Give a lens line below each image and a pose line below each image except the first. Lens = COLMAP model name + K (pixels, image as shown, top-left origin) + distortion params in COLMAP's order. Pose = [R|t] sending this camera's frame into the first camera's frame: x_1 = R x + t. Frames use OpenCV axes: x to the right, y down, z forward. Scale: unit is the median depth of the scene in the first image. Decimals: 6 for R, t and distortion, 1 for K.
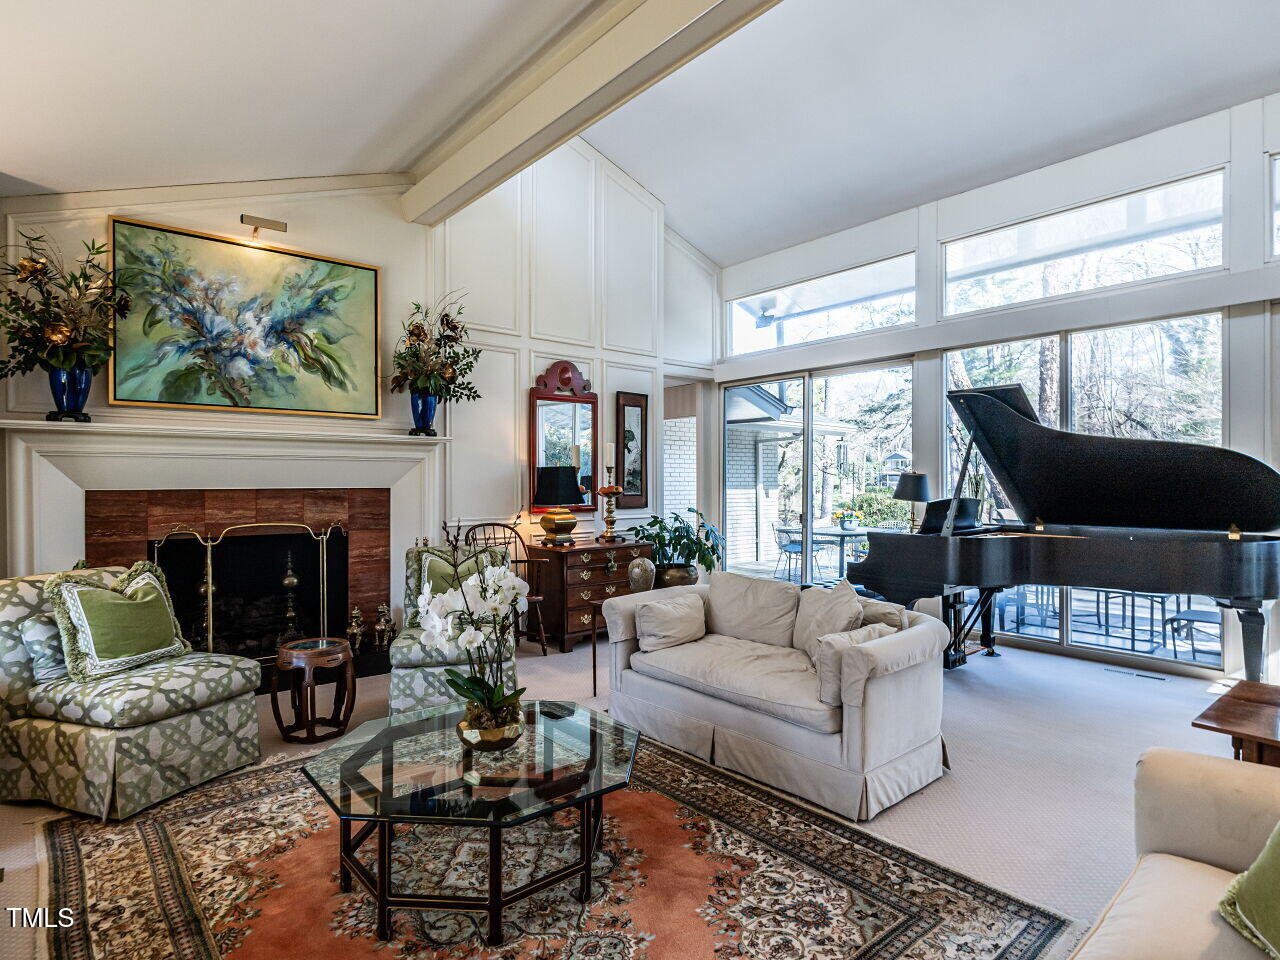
lens RADIAL K [[729.5, 0, 654.5], [0, 729.5, 484.9], [0, 0, 1]] dist [-0.003050, 0.000777]
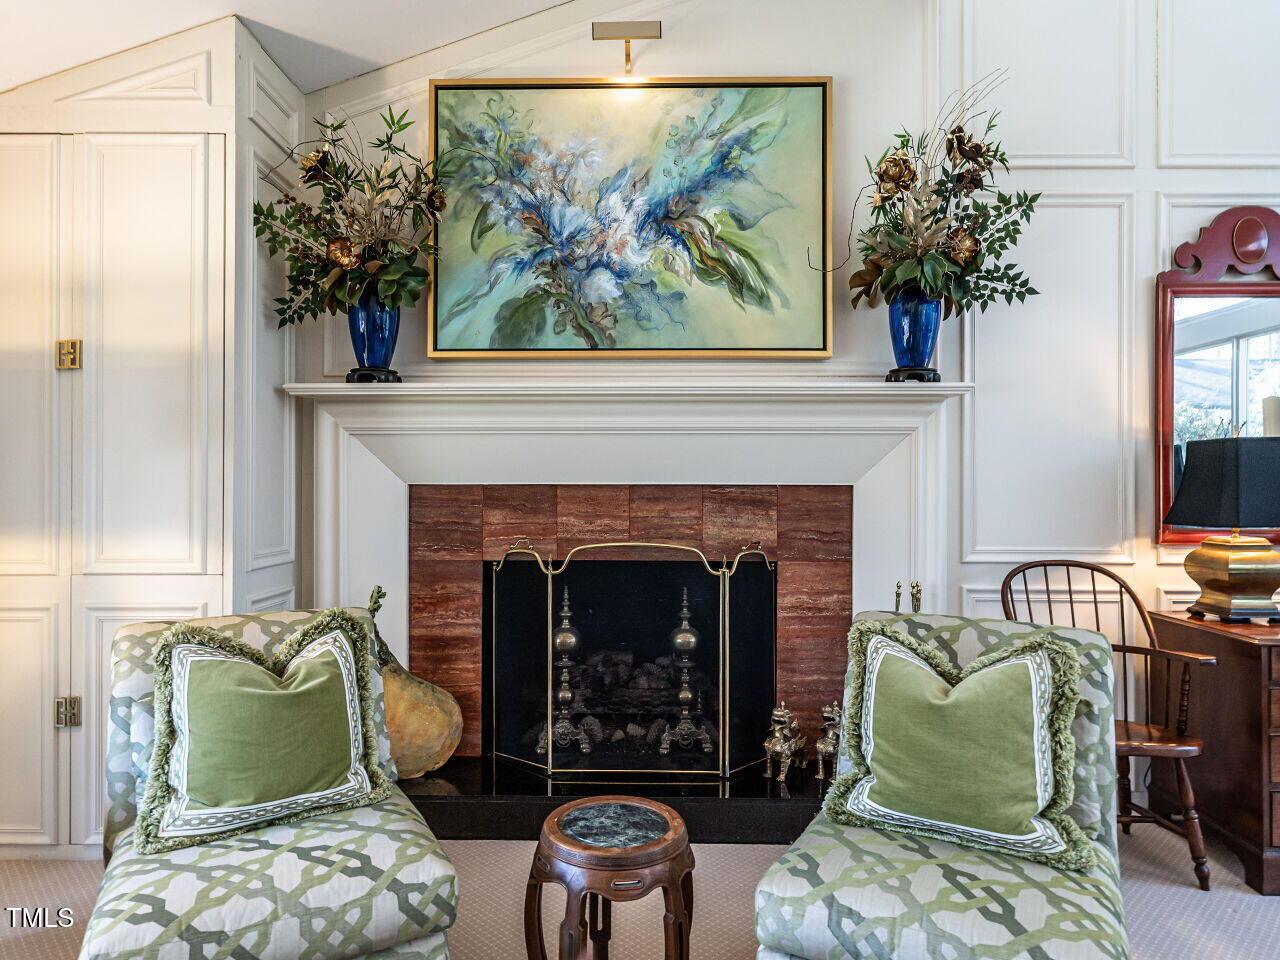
lens RADIAL K [[729.5, 0, 654.5], [0, 729.5, 484.9], [0, 0, 1]] dist [-0.003050, 0.000777]
pose [[0.734616, -0.000983, -0.678483, -0.117057], [-0.007742, 0.999922, -0.009832, 0.011575], [0.678439, 0.012476, 0.734551, 0.567979]]
